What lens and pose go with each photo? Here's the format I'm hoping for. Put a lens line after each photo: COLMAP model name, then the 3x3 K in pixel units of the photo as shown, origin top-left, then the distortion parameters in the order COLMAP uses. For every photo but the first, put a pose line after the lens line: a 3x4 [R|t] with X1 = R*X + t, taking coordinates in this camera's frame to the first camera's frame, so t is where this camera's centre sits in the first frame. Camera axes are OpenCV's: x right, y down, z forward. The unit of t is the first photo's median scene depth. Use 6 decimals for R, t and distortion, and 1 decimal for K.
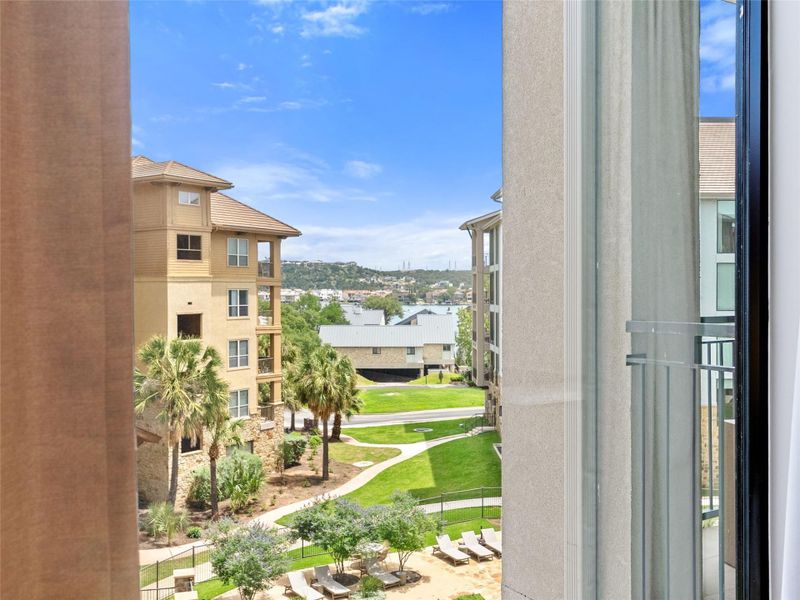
lens RADIAL K [[828.8, 0, 399.7], [0, 828.8, 285.9], [0, 0, 1]] dist [-0.007649, 0.001190]
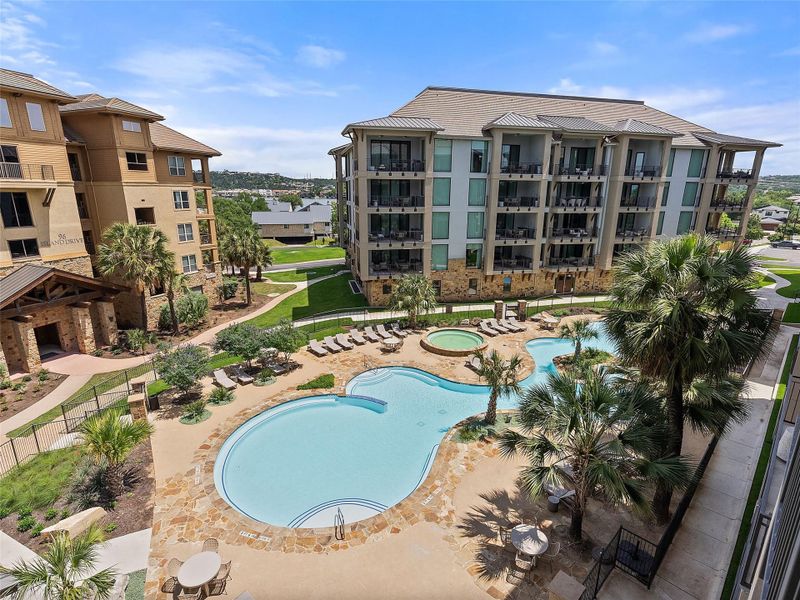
lens RADIAL K [[412.2, 0, 401.3], [0, 412.2, 304.2], [0, 0, 1]] dist [-0.002122, 0.001877]
pose [[0.979429, -0.046110, 0.196451, 0.050681], [-0.009202, 0.962324, 0.271749, -0.005210], [-0.201580, -0.267967, 0.942104, 0.126745]]
